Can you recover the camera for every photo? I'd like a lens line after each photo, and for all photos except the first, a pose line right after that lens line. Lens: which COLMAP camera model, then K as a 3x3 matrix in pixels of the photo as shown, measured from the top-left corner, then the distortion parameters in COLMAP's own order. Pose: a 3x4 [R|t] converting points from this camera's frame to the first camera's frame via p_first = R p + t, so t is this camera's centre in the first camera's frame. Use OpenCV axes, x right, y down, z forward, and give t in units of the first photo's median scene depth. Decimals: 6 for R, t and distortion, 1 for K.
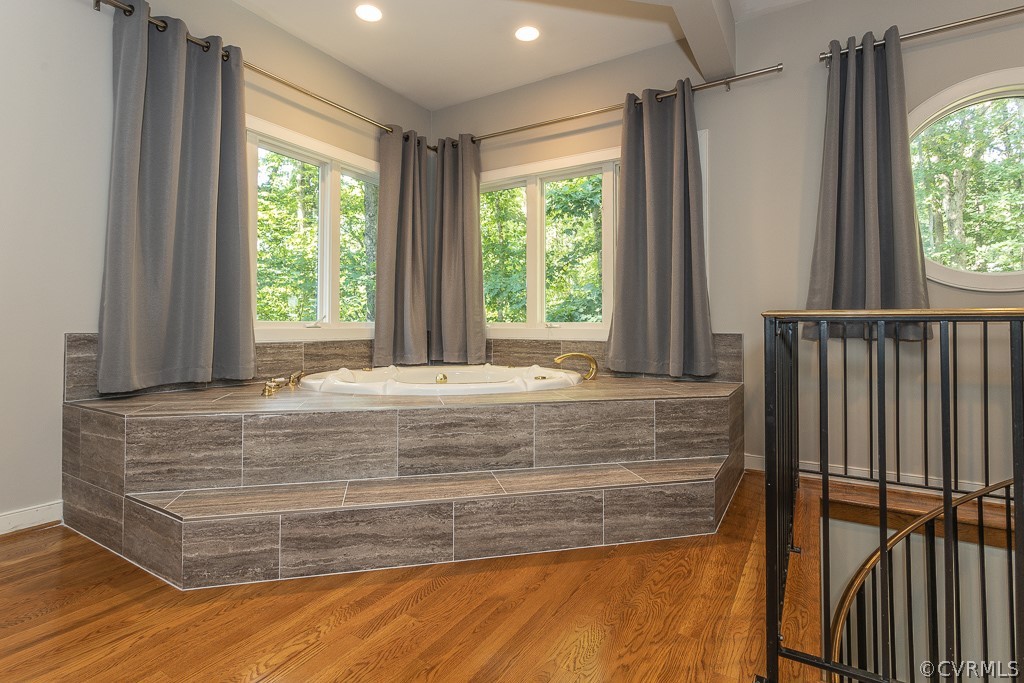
lens RADIAL K [[495.4, 0, 512.7], [0, 495.4, 337.4], [0, 0, 1]] dist [0.000217, -0.000127]
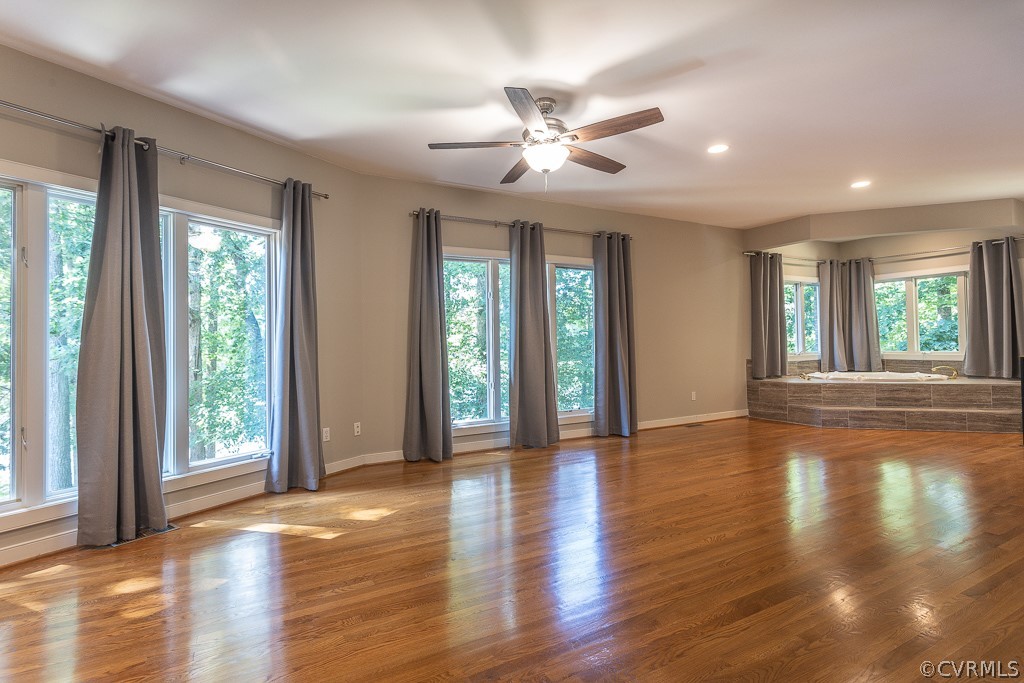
lens RADIAL K [[495.4, 0, 509.5], [0, 495.4, 343.0], [0, 0, 1]] dist [0.000217, -0.000127]
pose [[0.865389, -0.017830, -0.500784, -0.457863], [0.008857, 0.999755, -0.020289, -0.045253], [0.501023, 0.013123, 0.865334, -1.946198]]
